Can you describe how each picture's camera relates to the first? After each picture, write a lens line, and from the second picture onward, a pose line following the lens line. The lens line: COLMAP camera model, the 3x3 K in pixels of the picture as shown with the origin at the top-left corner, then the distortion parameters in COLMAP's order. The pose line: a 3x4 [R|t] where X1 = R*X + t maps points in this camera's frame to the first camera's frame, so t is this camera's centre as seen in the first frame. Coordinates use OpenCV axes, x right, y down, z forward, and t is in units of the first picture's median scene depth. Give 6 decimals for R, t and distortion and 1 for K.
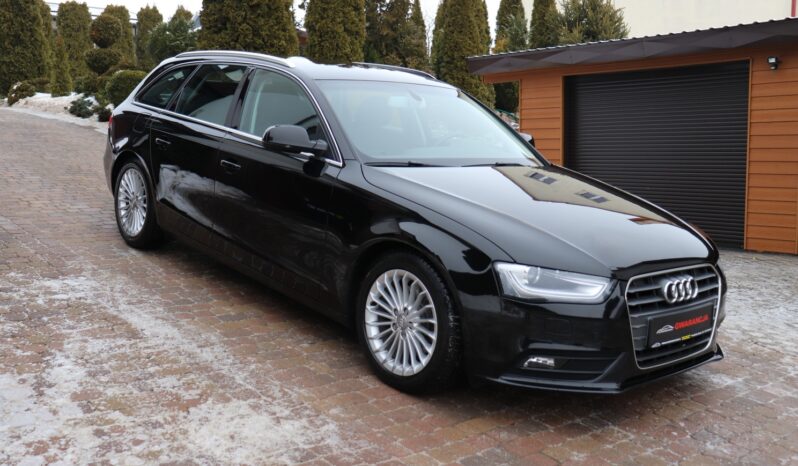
lens RADIAL K [[926.8, 0, 399.0], [0, 926.8, 233.0], [0, 0, 1]] dist [-0.071051, 0.048960]
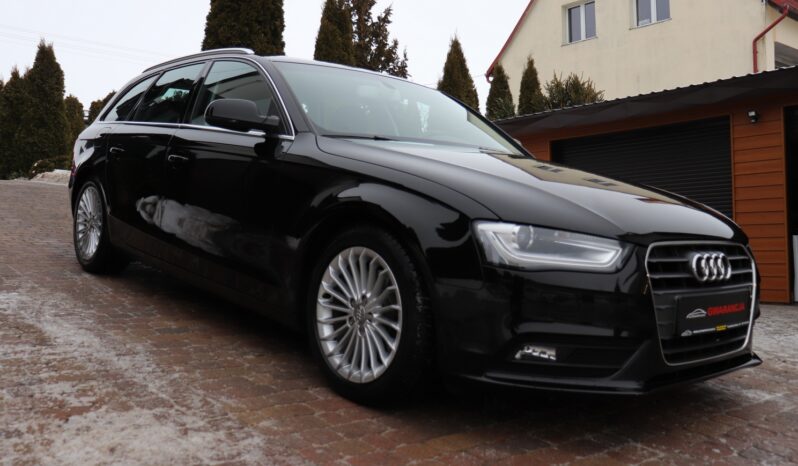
lens RADIAL K [[810.6, 0, 400.2], [0, 810.6, 223.7], [0, 0, 1]] dist [-0.142921, 0.183529]
pose [[0.999919, -0.009582, -0.008431, 0.044401], [0.008402, 0.991435, -0.130333, 0.110529], [0.009608, 0.130251, 0.991434, 0.311729]]
